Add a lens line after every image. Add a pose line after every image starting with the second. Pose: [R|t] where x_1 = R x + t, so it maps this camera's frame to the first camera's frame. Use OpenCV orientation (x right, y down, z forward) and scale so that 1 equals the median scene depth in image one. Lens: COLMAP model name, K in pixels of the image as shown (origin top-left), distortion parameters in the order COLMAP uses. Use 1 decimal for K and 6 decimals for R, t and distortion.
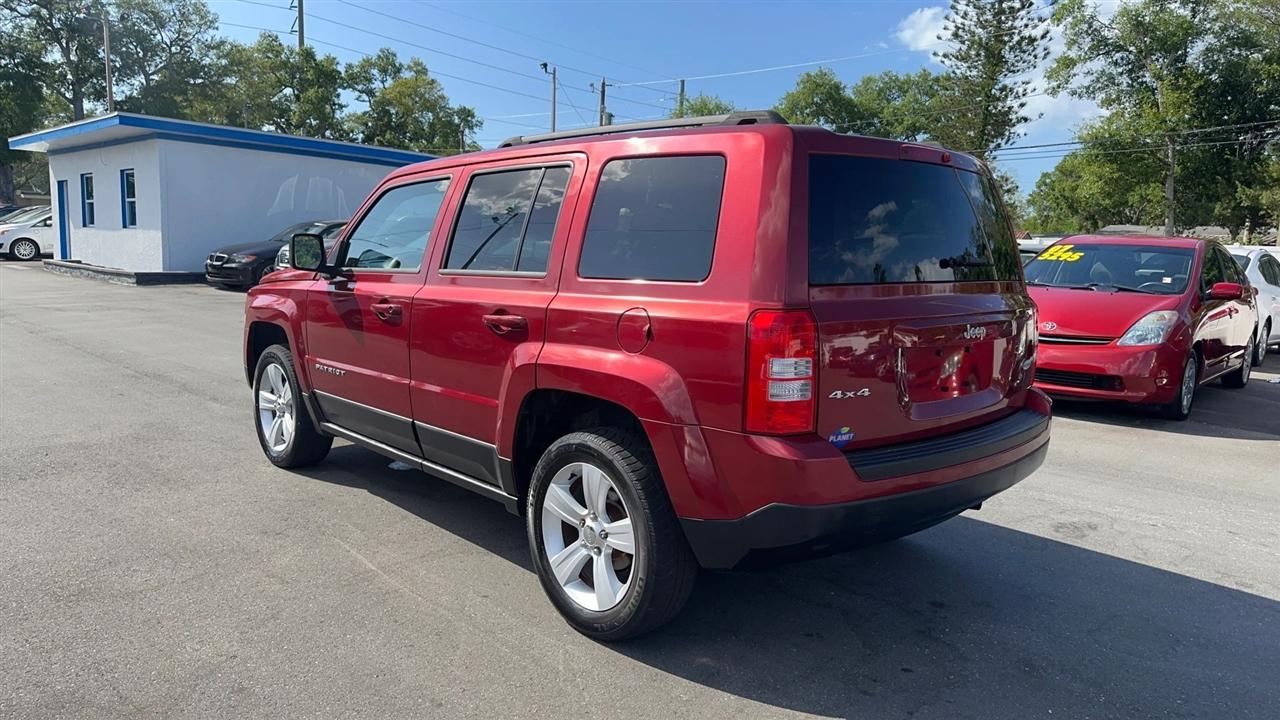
lens RADIAL K [[862.3, 0, 634.4], [0, 862.3, 350.6], [0, 0, 1]] dist [0.044858, -0.053381]
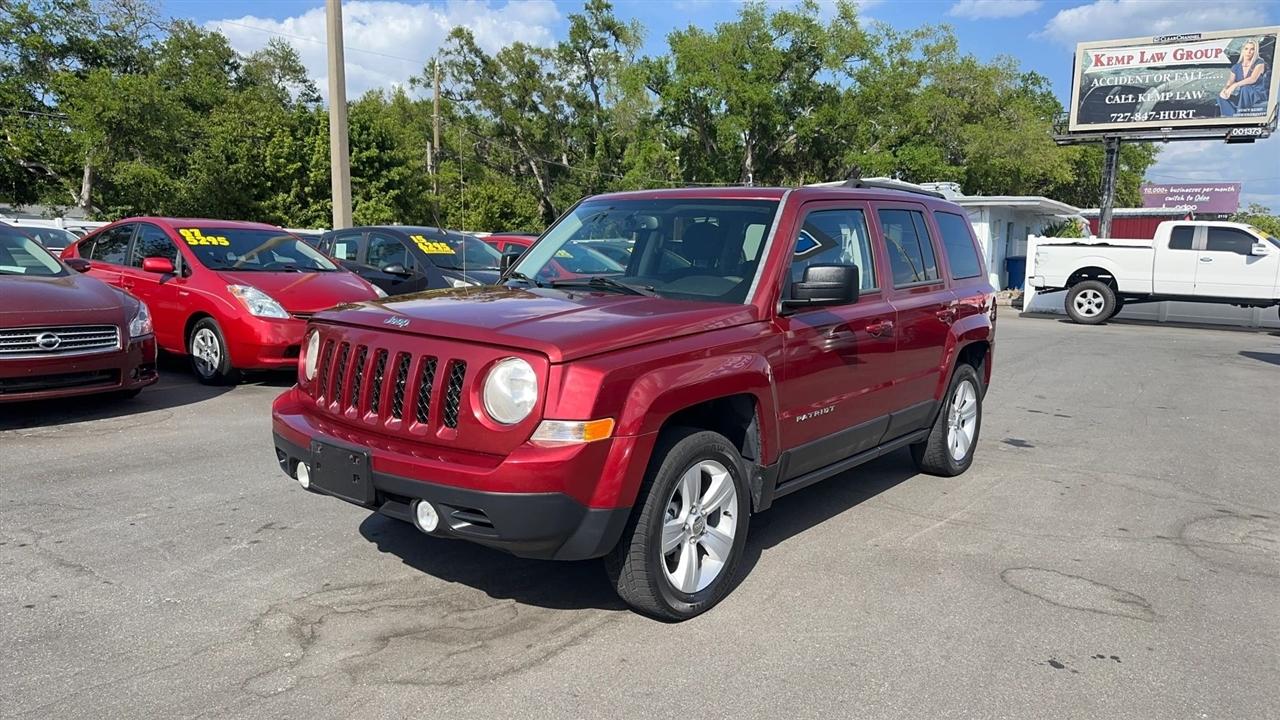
lens RADIAL K [[862.3, 0, 640.2], [0, 862.3, 351.7], [0, 0, 1]] dist [0.044858, -0.053381]
pose [[-0.129623, -0.151728, 0.979886, -0.085718], [0.098228, 0.981397, 0.164956, -0.014652], [-0.986686, 0.117634, -0.112308, 0.091305]]
